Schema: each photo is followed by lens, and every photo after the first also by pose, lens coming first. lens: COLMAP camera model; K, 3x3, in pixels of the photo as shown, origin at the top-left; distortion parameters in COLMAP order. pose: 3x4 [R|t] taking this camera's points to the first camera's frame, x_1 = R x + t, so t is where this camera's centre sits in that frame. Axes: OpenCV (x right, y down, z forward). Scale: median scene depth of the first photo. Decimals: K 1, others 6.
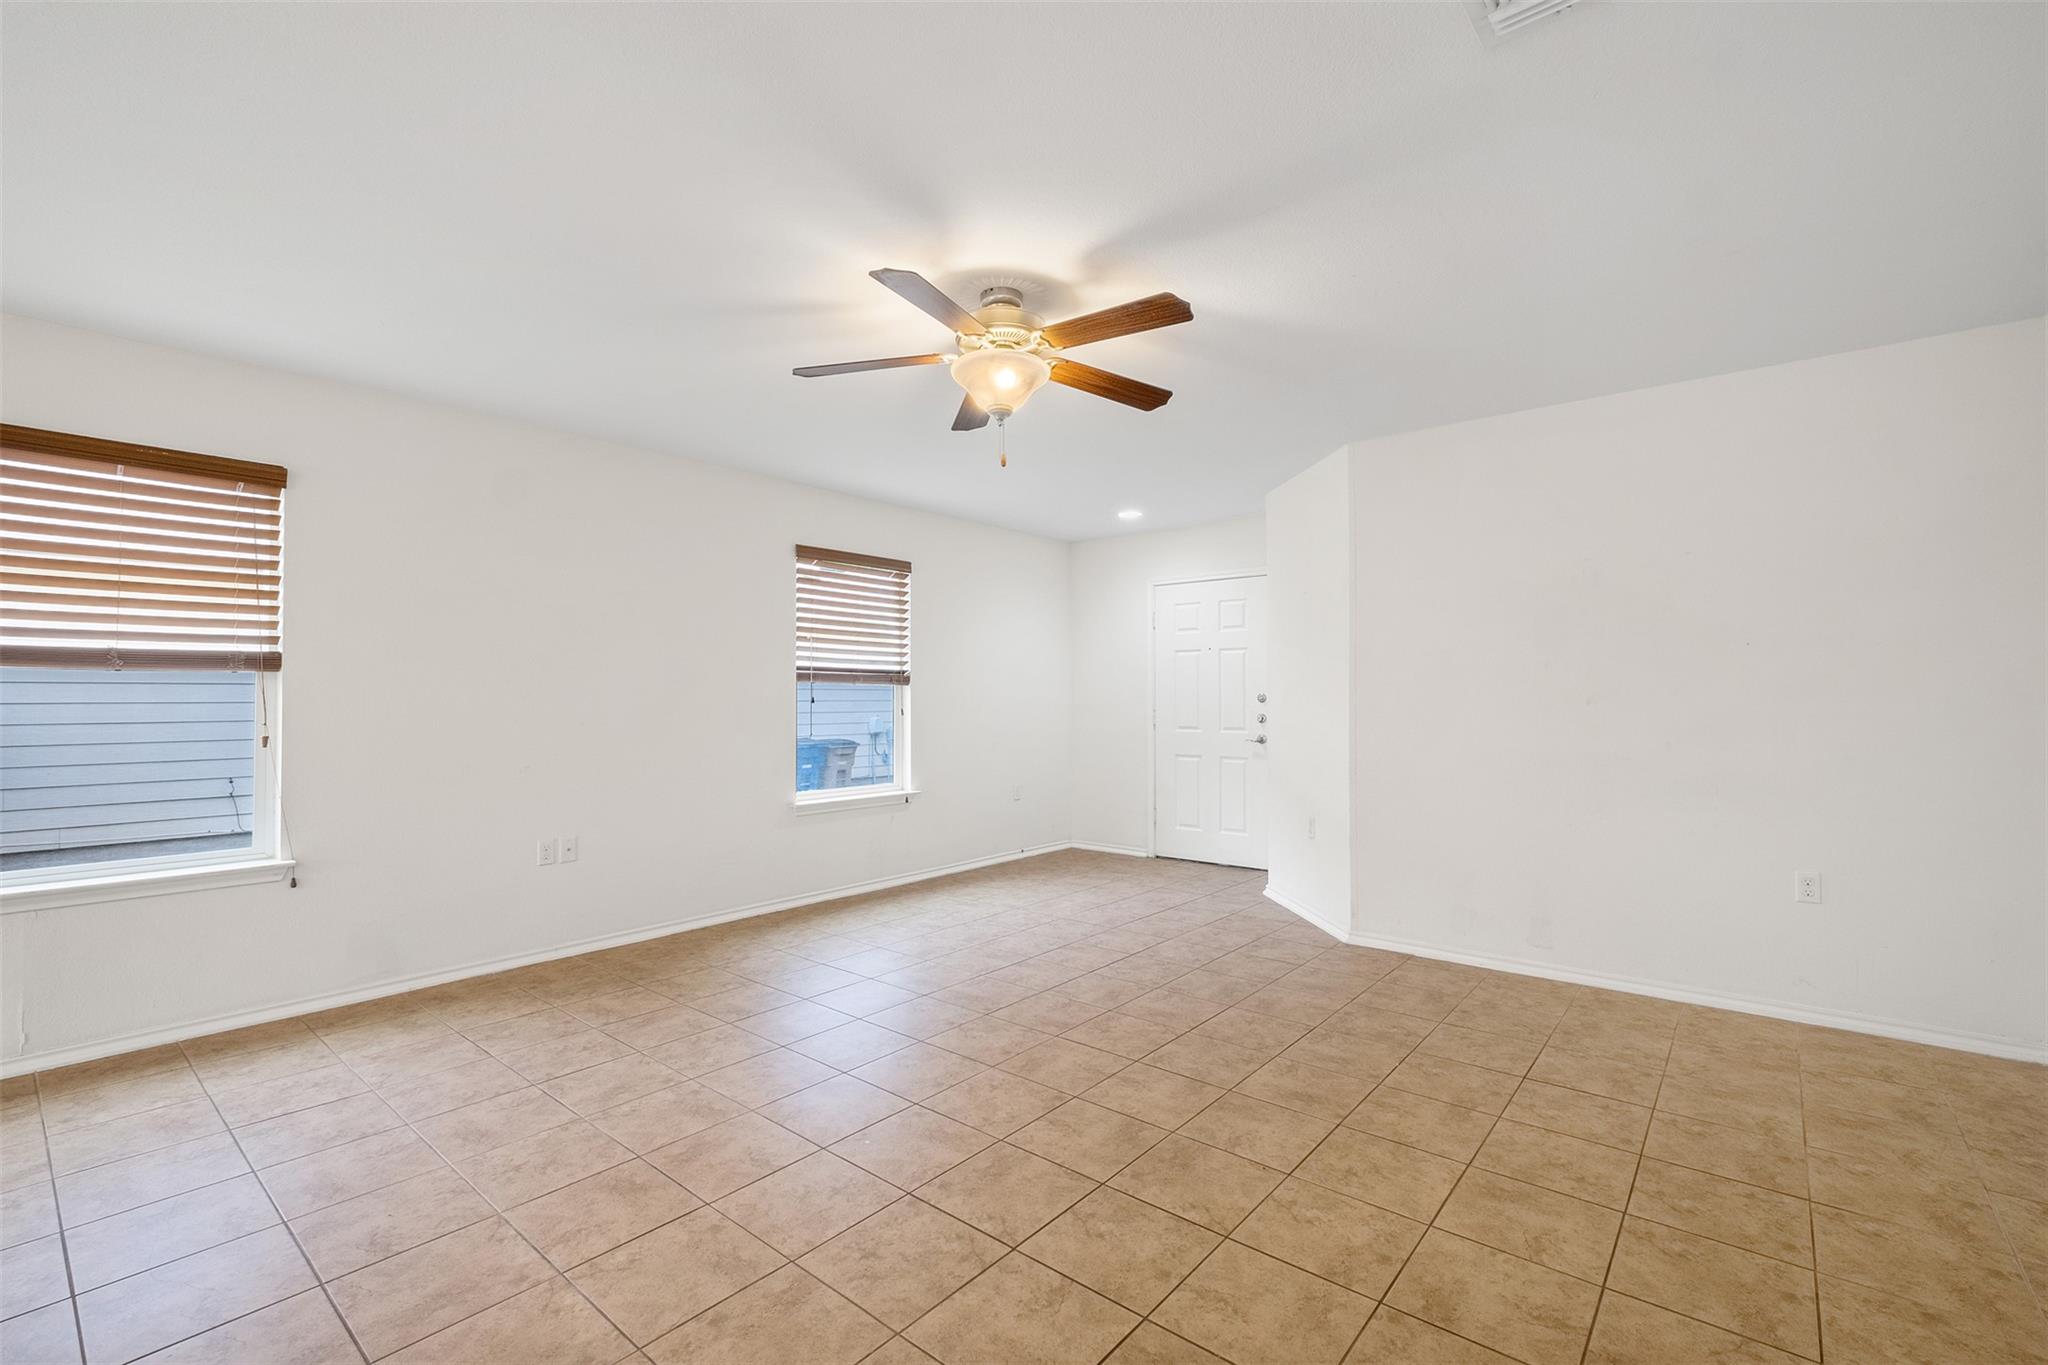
lens RADIAL K [[890.6, 0, 1030.2], [0, 890.6, 672.2], [0, 0, 1]] dist [-0.000250, -0.004181]
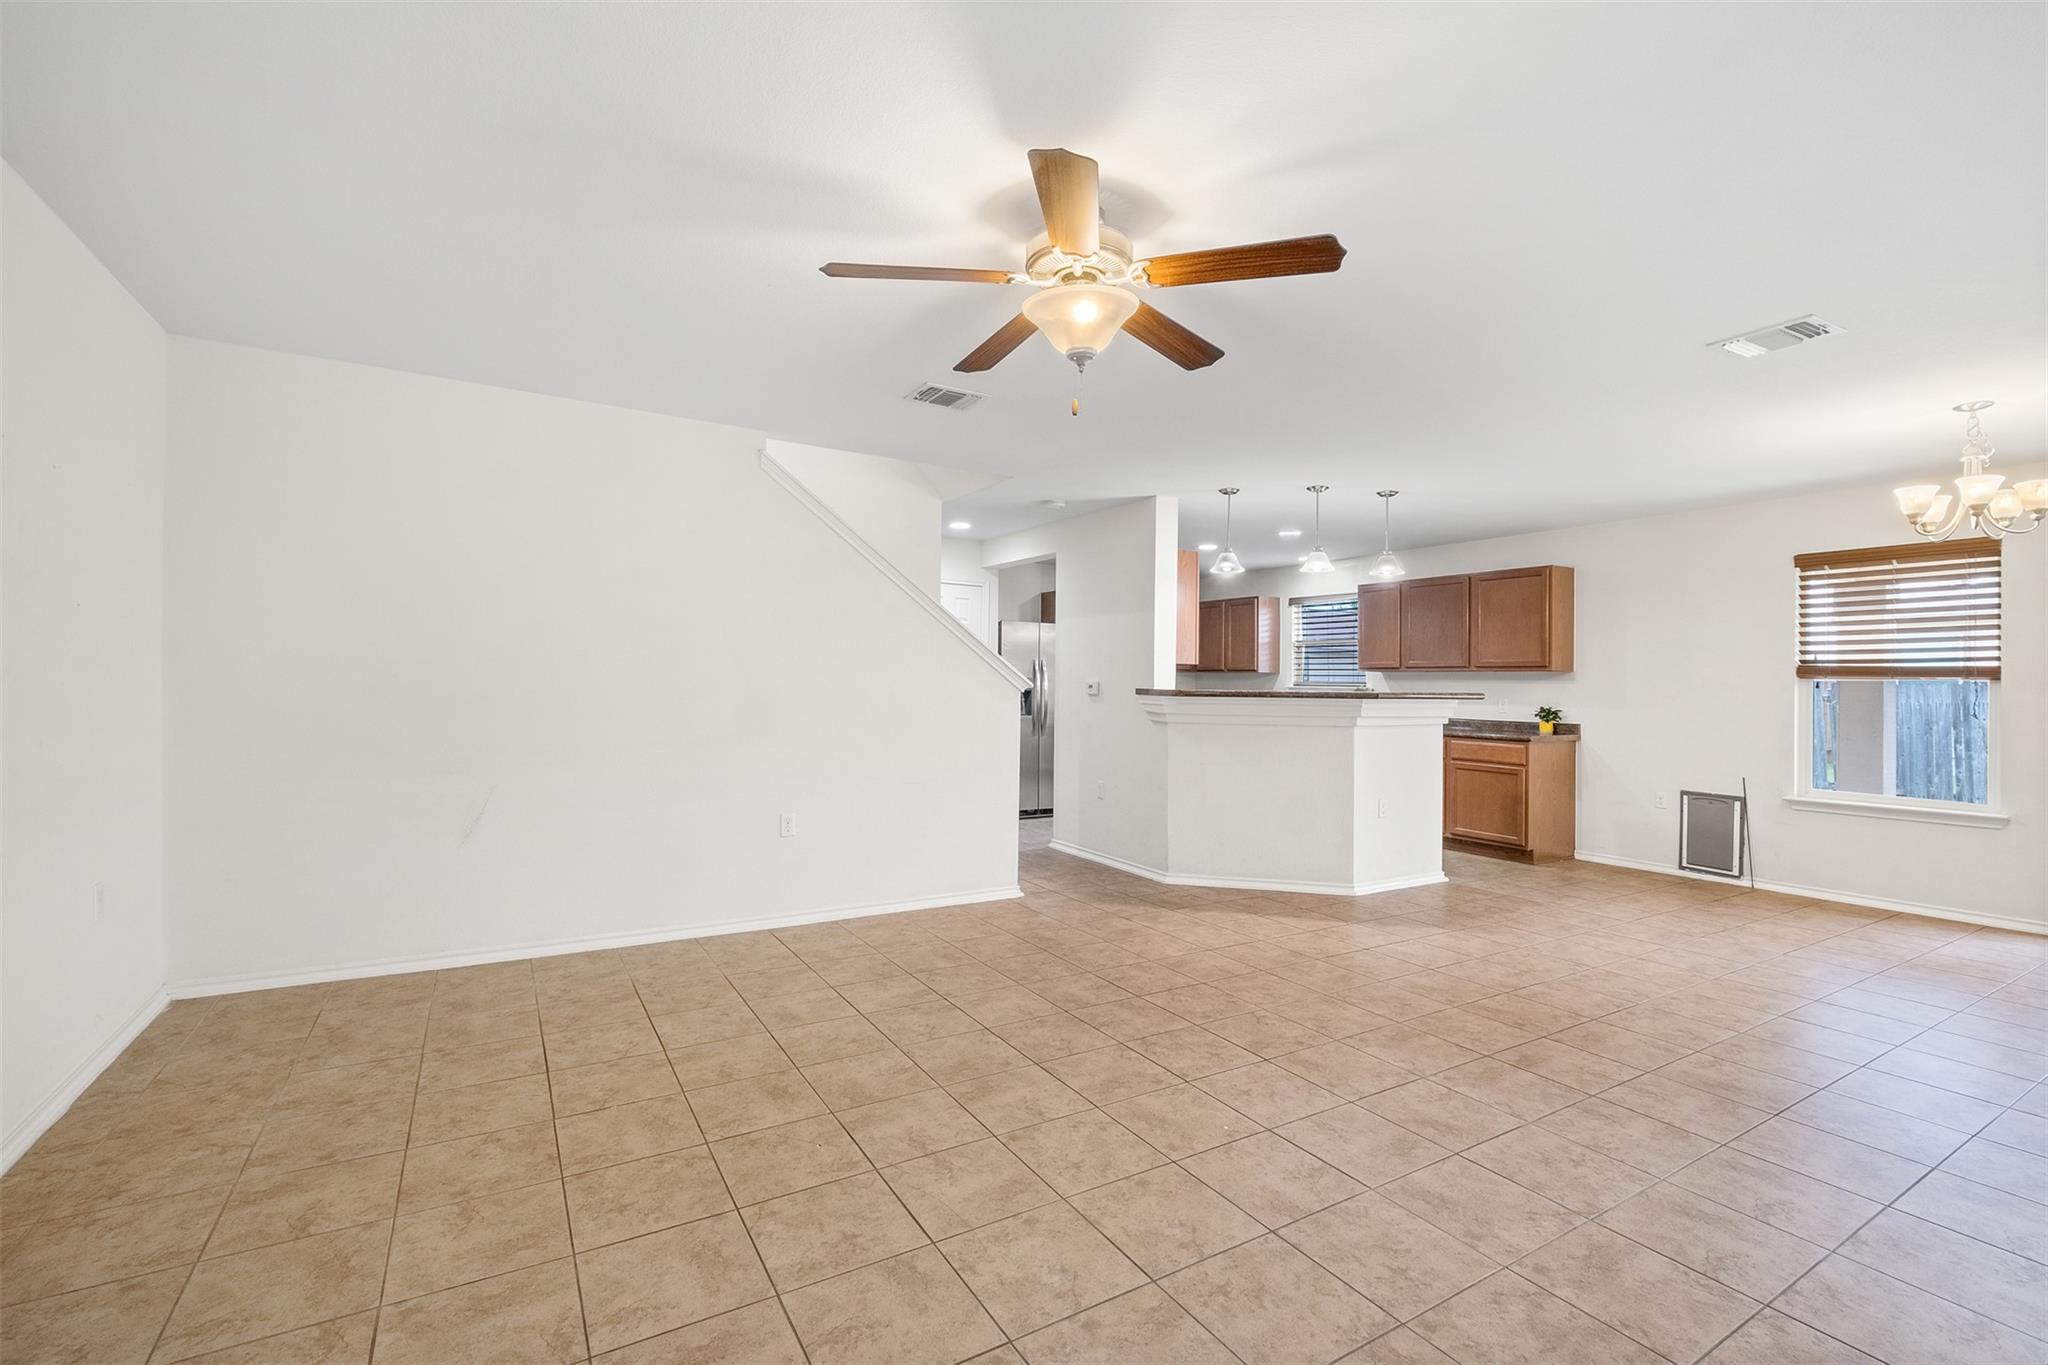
lens RADIAL K [[890.6, 0, 1026.5], [0, 890.6, 672.4], [0, 0, 1]] dist [-0.000250, -0.004181]
pose [[-0.942805, -0.007721, 0.333256, -0.230704], [-0.021812, 0.999018, -0.038562, 0.039903], [-0.332631, -0.043626, -0.942048, 1.564517]]
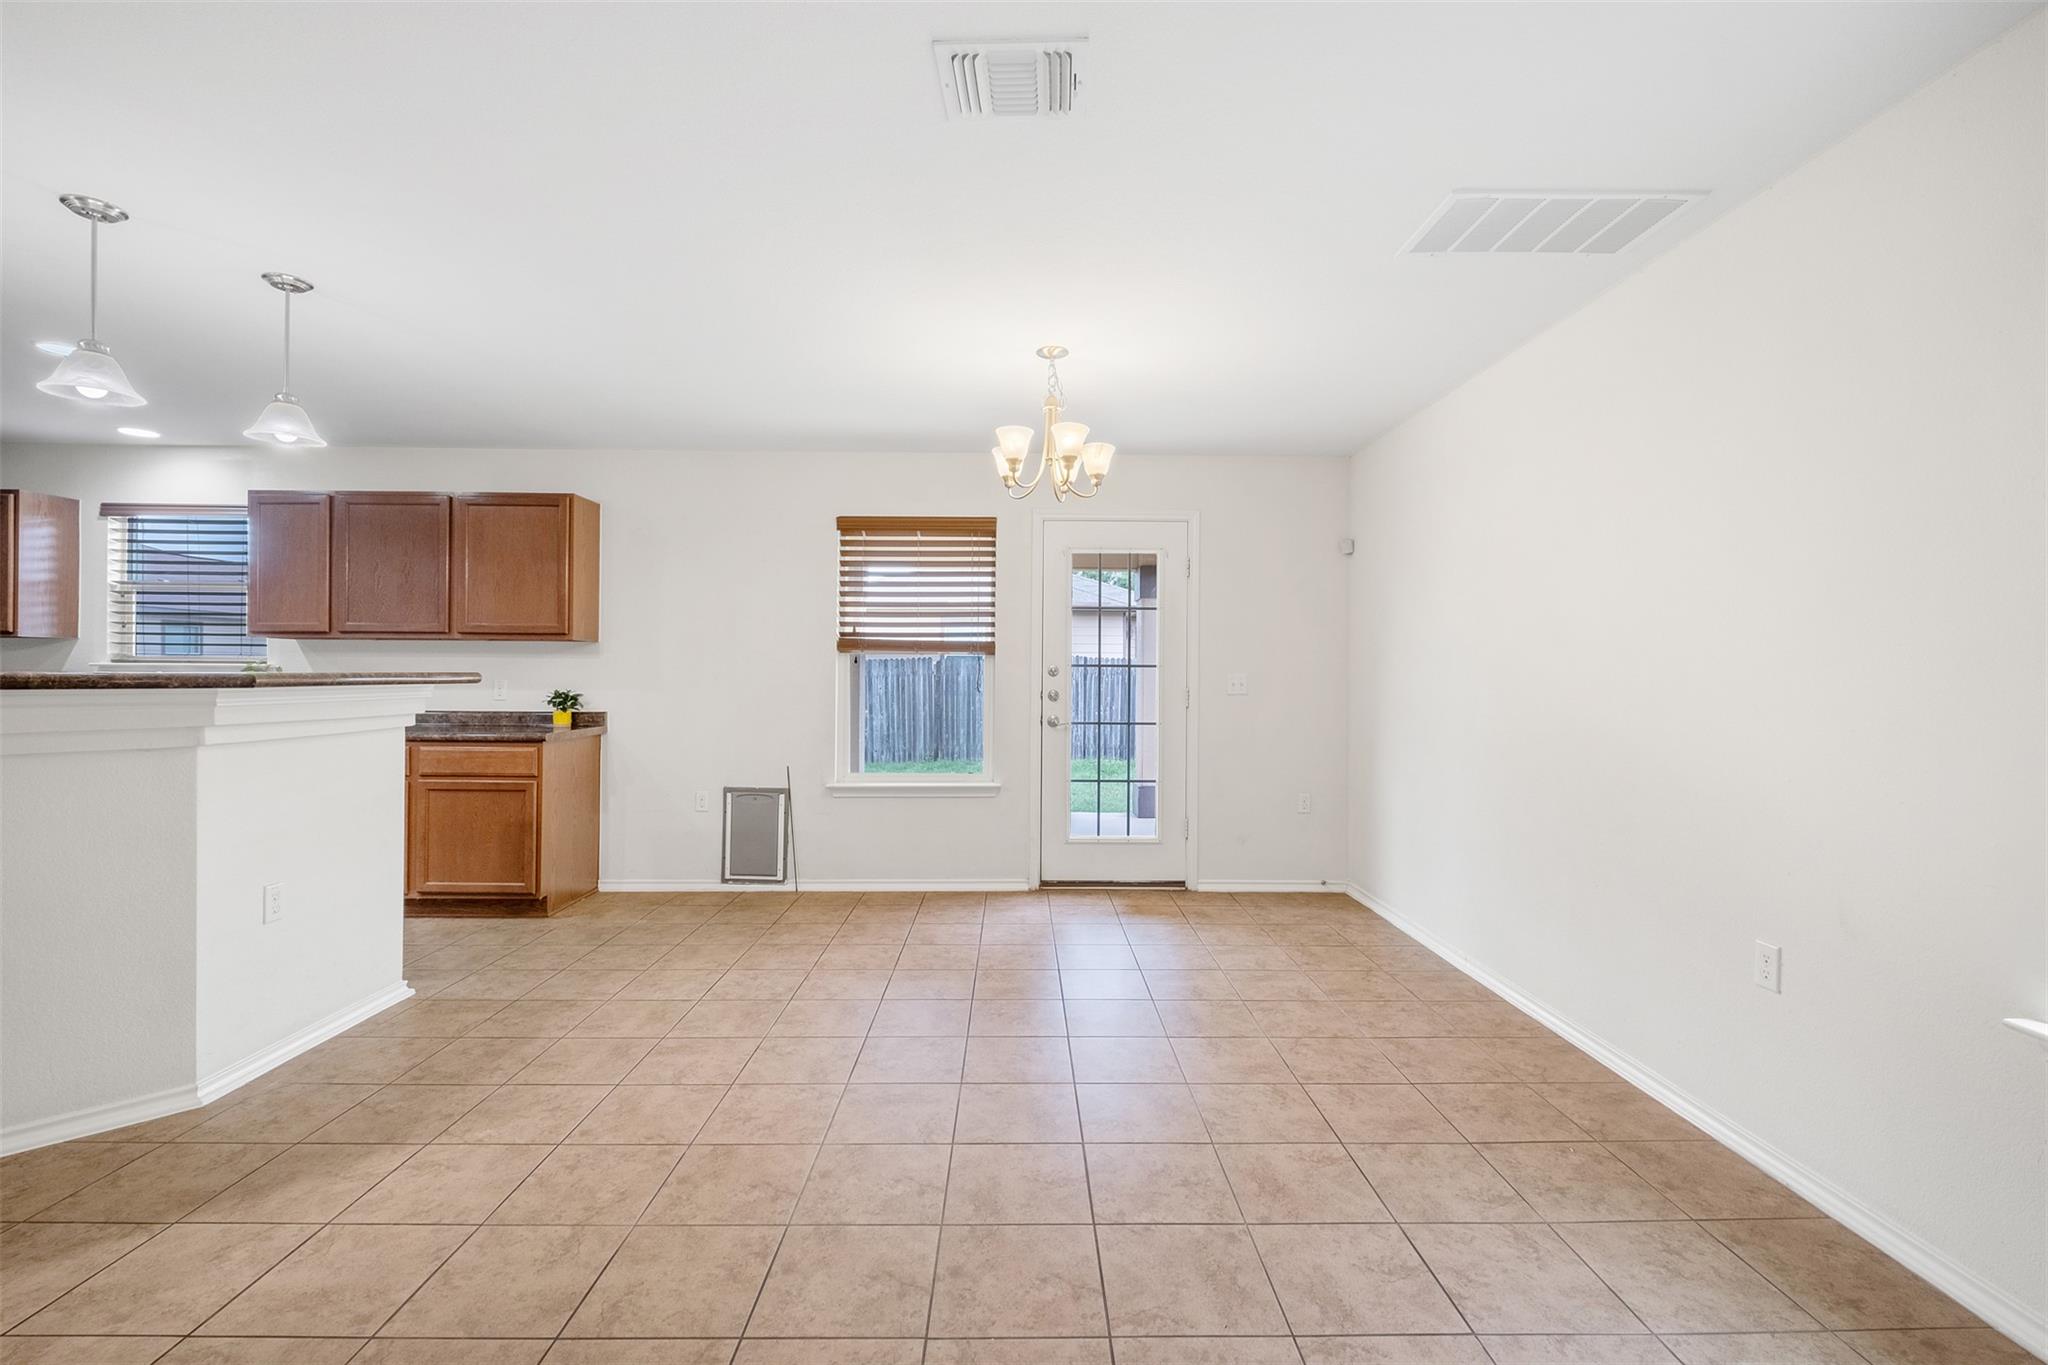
lens RADIAL K [[890.6, 0, 1029.5], [0, 890.6, 662.0], [0, 0, 1]] dist [-0.000250, -0.004181]
pose [[-0.759445, -0.010490, -0.650487, -0.303001], [0.012372, 0.999456, -0.030563, 0.020955], [0.650454, -0.031259, -0.758903, 0.848762]]
